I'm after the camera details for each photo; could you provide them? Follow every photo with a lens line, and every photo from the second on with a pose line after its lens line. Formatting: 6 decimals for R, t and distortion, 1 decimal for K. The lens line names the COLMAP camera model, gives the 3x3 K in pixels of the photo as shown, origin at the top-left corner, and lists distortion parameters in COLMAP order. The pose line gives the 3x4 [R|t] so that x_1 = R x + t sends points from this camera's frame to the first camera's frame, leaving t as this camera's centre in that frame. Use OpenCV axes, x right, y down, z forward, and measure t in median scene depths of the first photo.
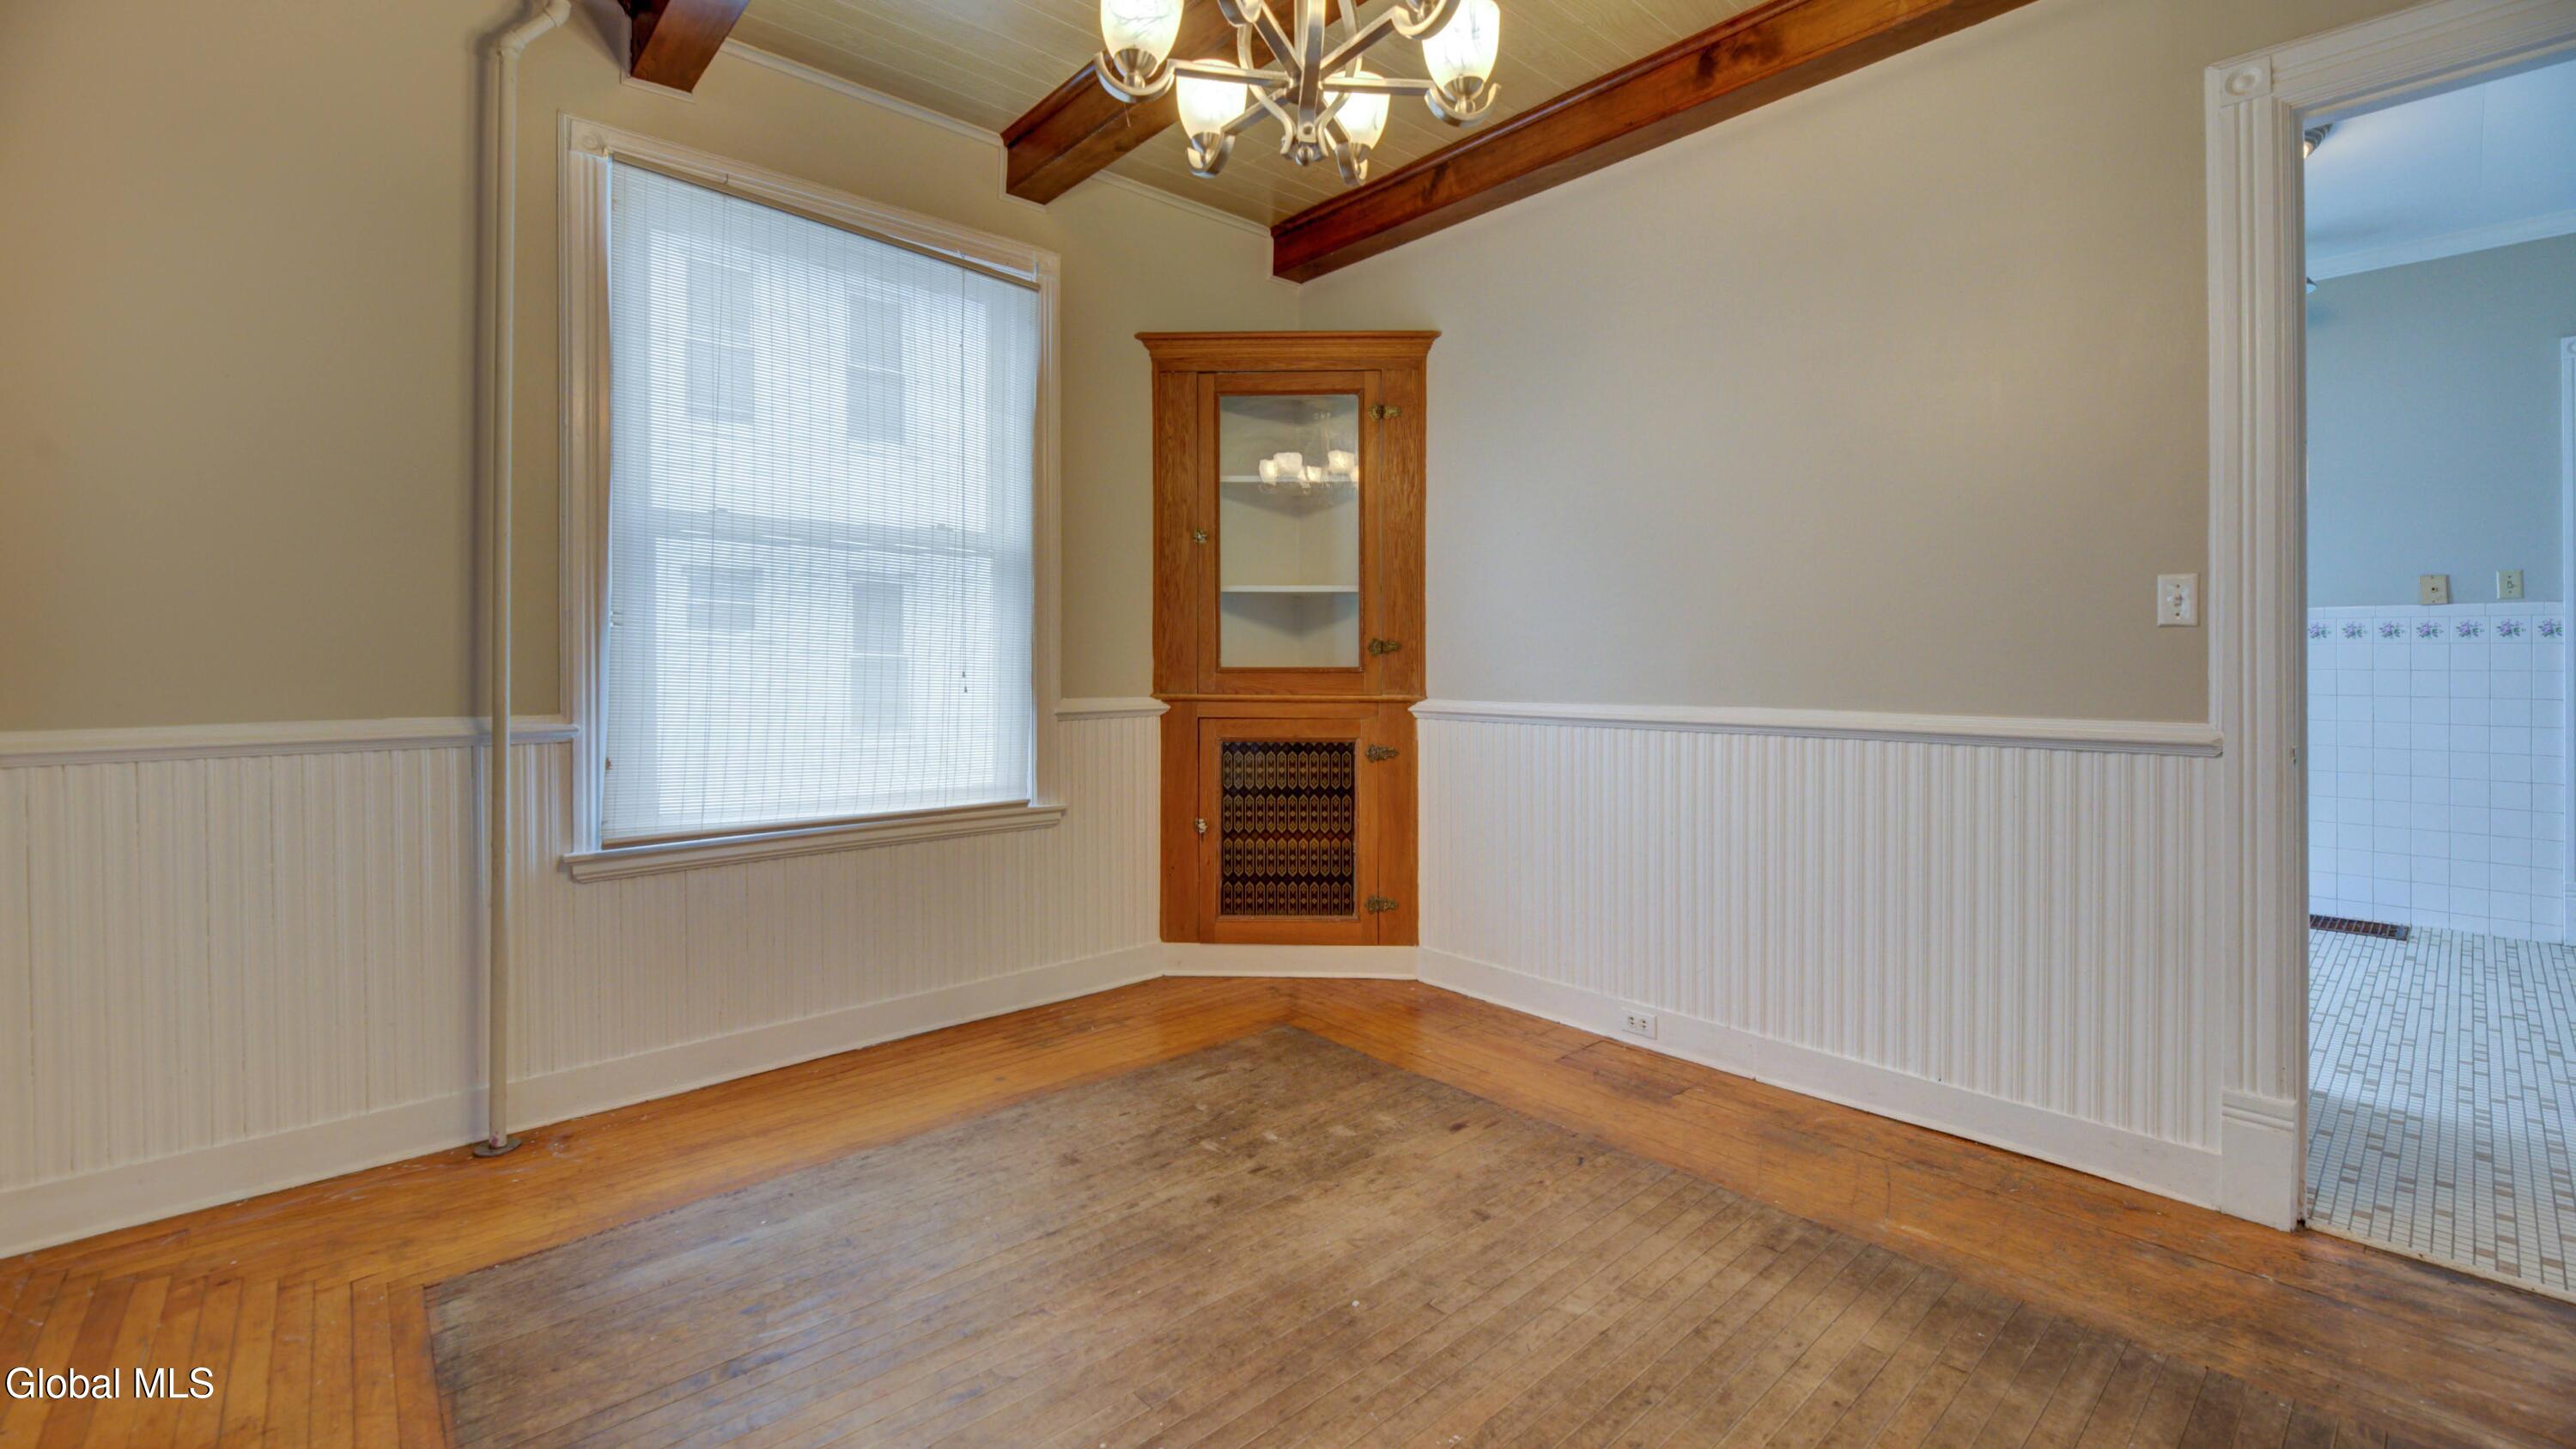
lens RADIAL K [[1059.3, 0, 1296.7], [0, 1059.3, 657.9], [0, 0, 1]] dist [-0.001306, -0.002180]
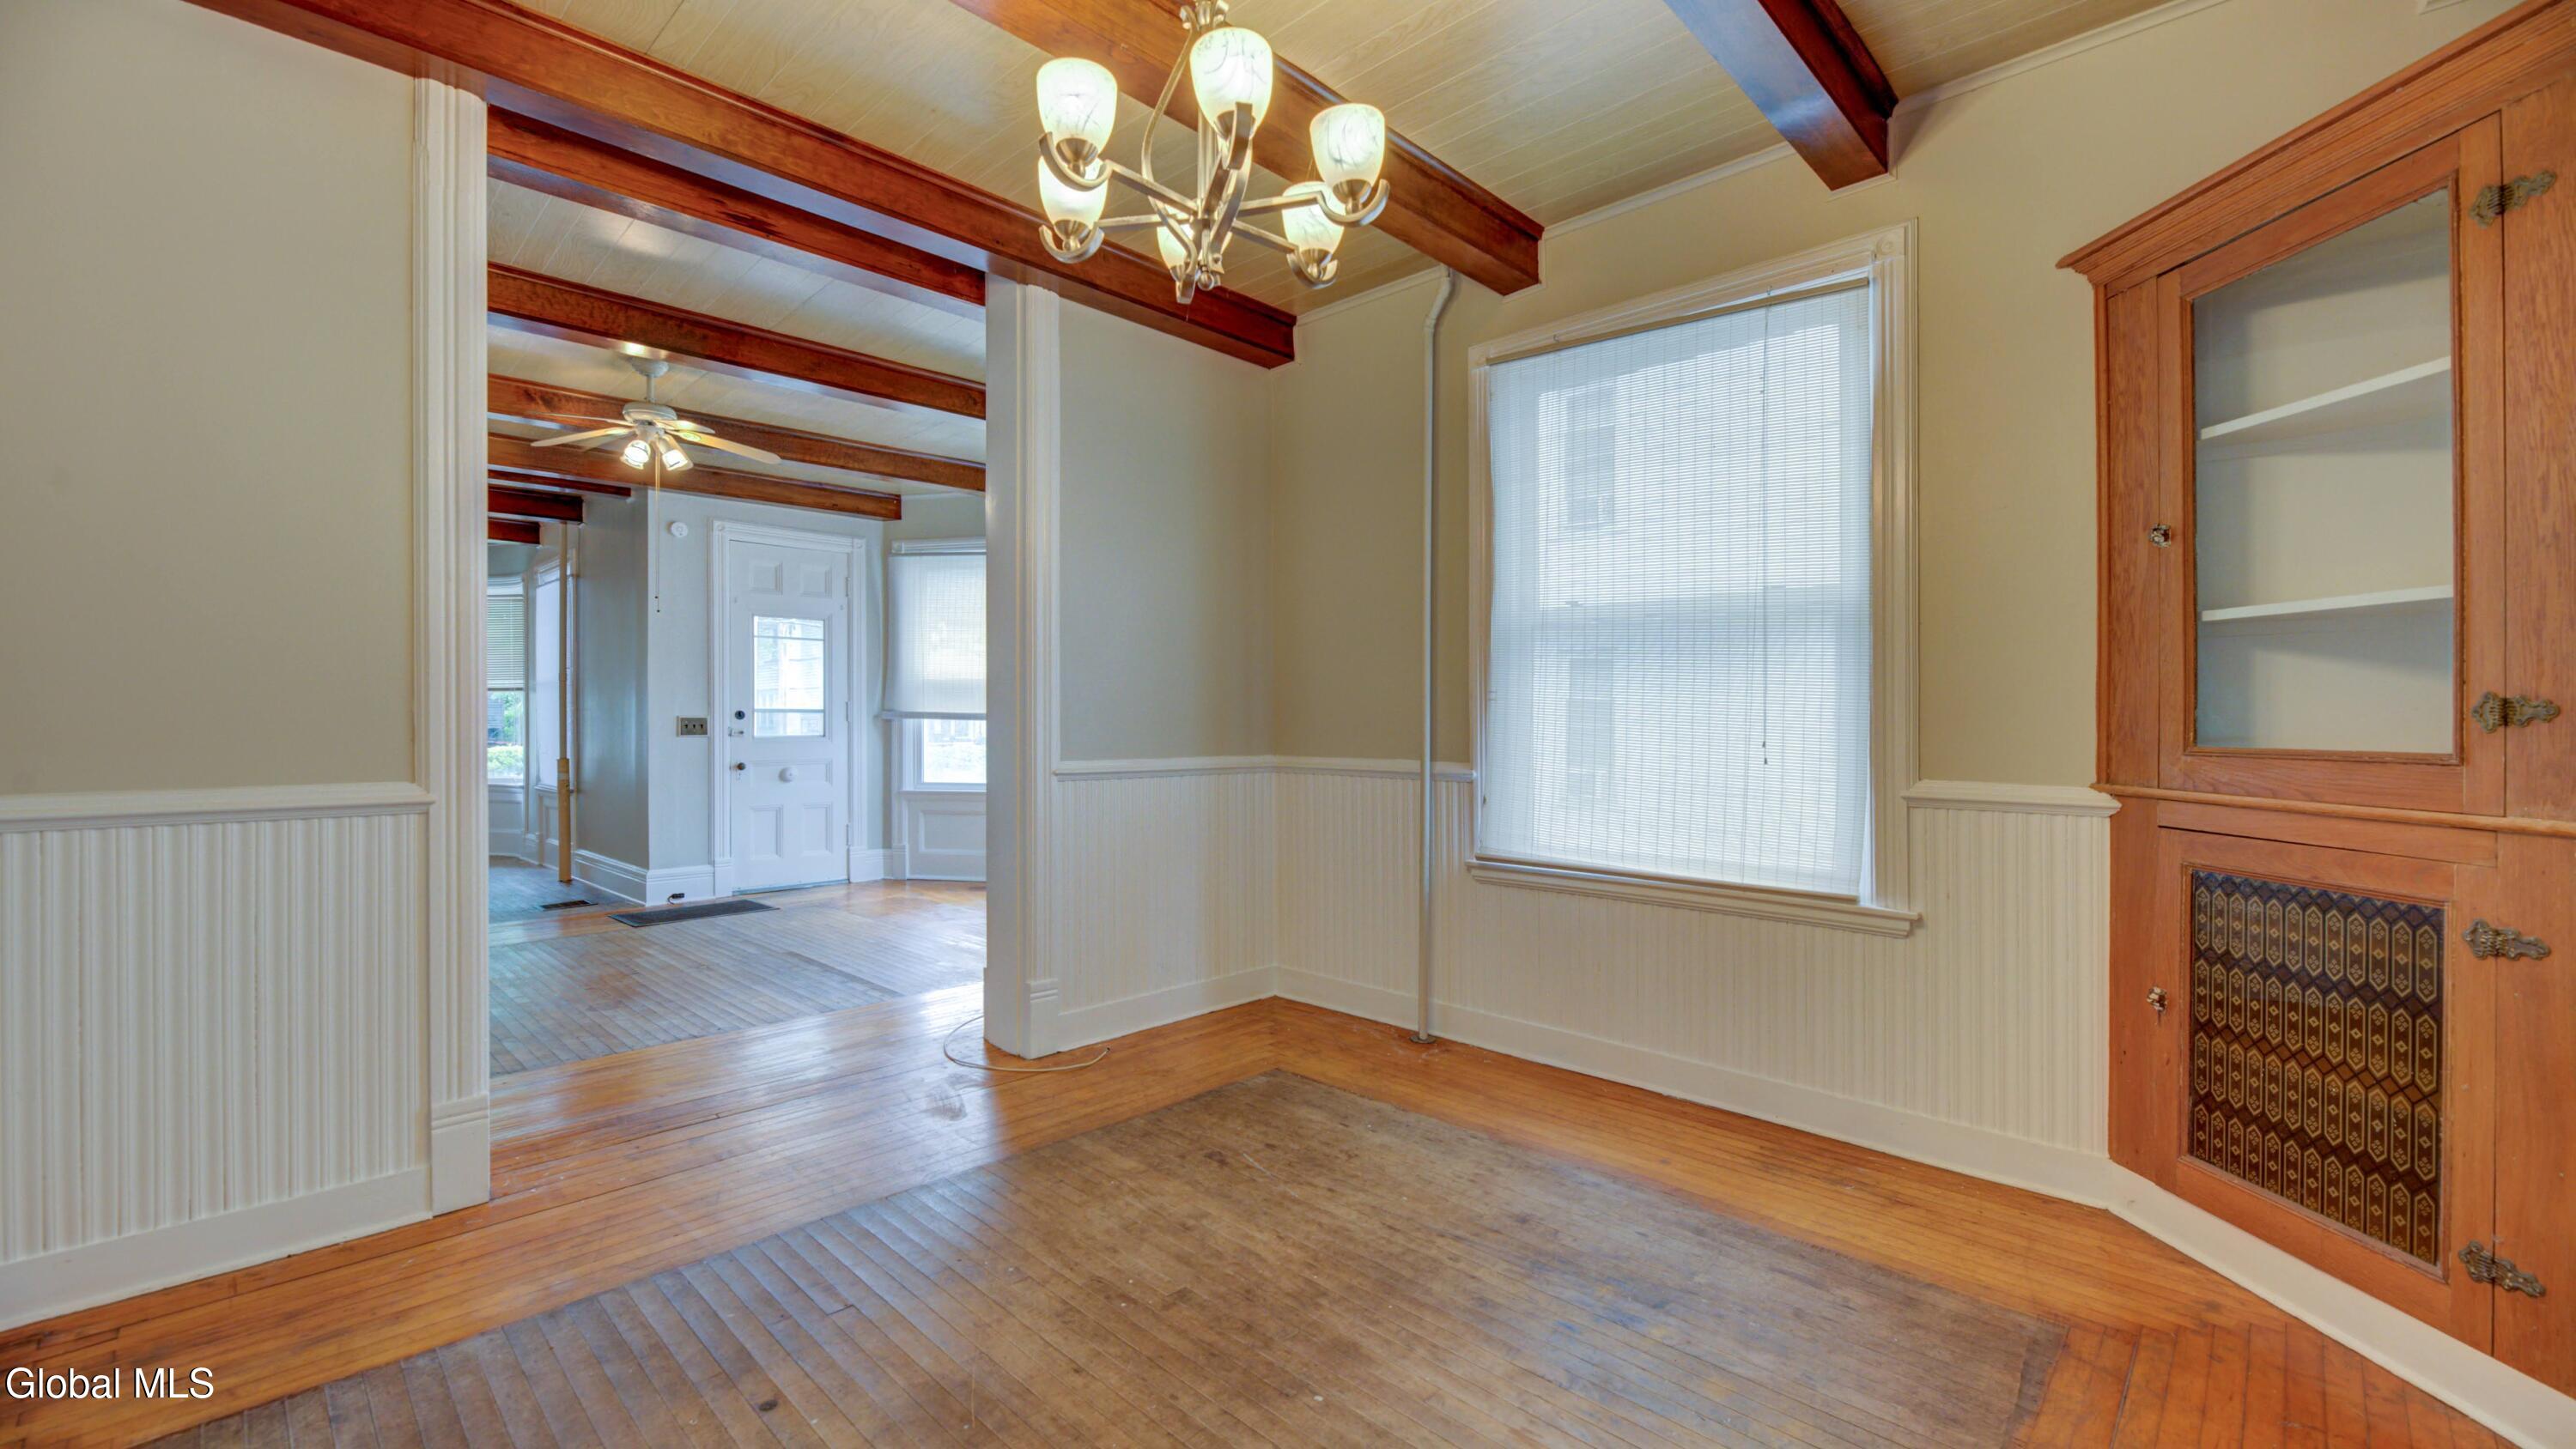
lens RADIAL K [[1059.0, 0, 1291.4], [0, 1059.0, 725.6], [0, 0, 1]] dist [-0.001306, -0.002180]
pose [[0.071966, 0.006448, -0.997386, 0.533690], [-0.007318, 0.999956, 0.005937, -0.003355], [0.997380, 0.006871, 0.072010, 0.477553]]
